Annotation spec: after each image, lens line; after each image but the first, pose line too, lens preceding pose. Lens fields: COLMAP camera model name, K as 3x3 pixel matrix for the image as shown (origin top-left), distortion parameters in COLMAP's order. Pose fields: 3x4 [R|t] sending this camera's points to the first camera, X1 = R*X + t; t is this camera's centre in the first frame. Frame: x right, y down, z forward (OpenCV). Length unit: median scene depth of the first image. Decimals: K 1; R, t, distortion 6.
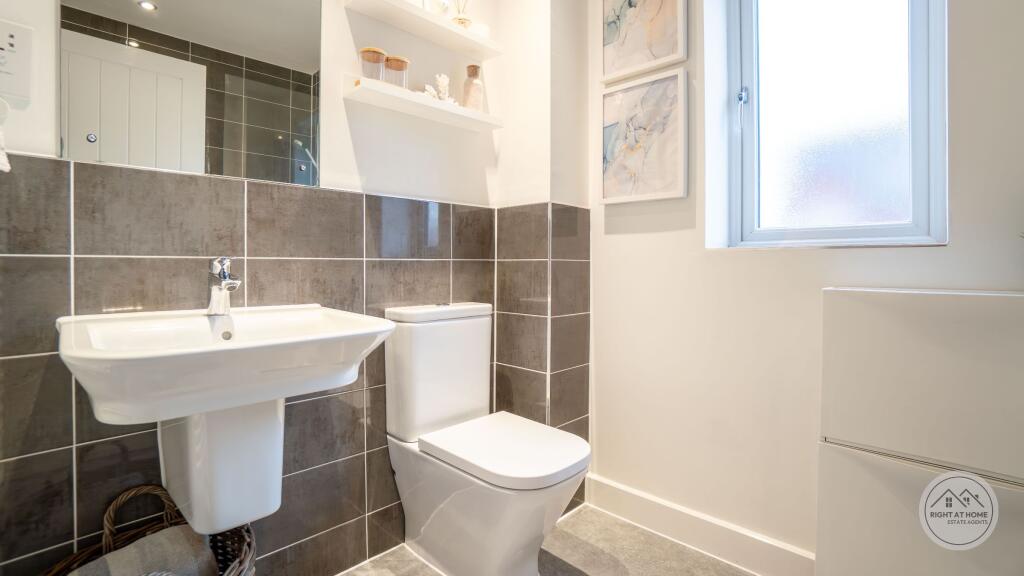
lens RADIAL K [[466.2, 0, 515.3], [0, 466.2, 280.5], [0, 0, 1]] dist [-0.066669, 0.025044]
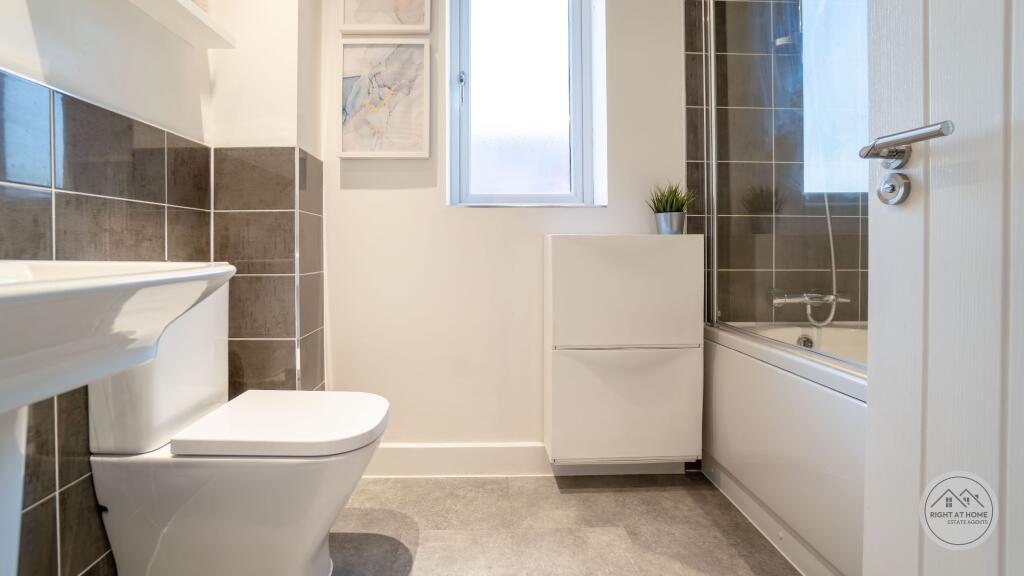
lens RADIAL K [[462.4, 0, 507.8], [0, 462.4, 257.0], [0, 0, 1]] dist [-0.064087, 0.024387]
pose [[0.703536, -0.024074, 0.710251, -0.267752], [0.028798, 0.999571, 0.005355, 0.051857], [-0.710076, 0.016687, 0.703928, 0.095412]]
